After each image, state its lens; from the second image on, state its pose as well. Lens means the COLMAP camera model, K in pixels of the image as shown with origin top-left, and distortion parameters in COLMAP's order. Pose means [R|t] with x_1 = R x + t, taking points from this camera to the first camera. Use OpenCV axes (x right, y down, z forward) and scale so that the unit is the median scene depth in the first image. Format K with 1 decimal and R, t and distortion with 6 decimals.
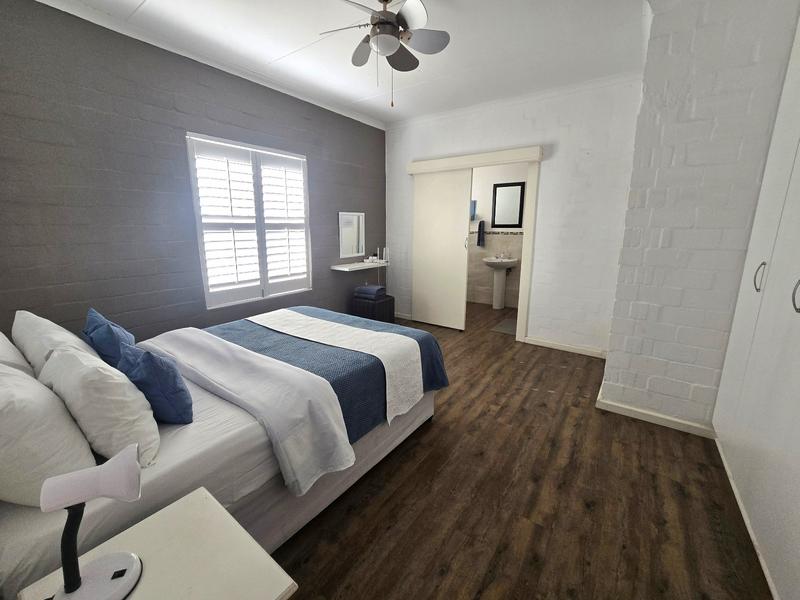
lens RADIAL K [[324.3, 0, 404.7], [0, 324.3, 292.9], [0, 0, 1]] dist [-0.007887, 0.001237]
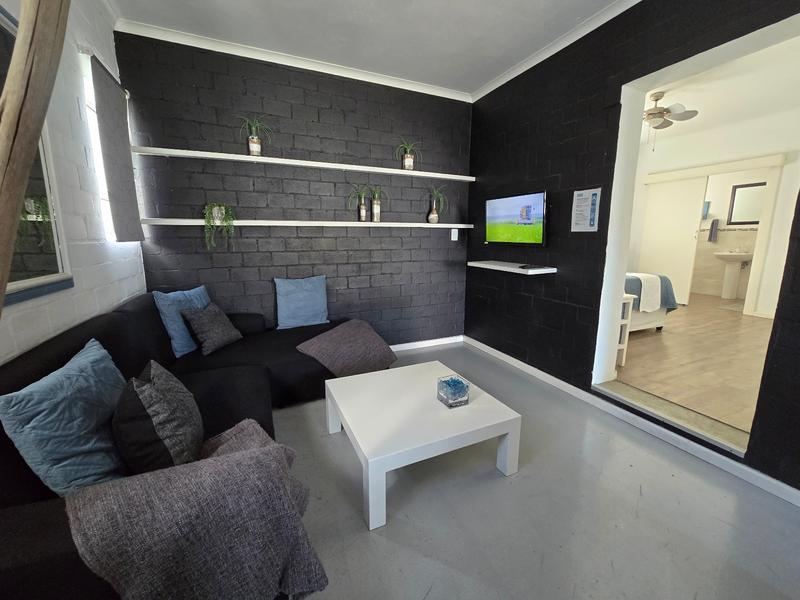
lens RADIAL K [[324.3, 0, 397.4], [0, 324.3, 293.7], [0, 0, 1]] dist [-0.007887, 0.001237]
pose [[0.853679, 0.085855, -0.513674, -0.167506], [-0.103504, 0.994612, -0.005776, 0.243419], [0.510411, 0.058098, 0.857966, -0.790940]]
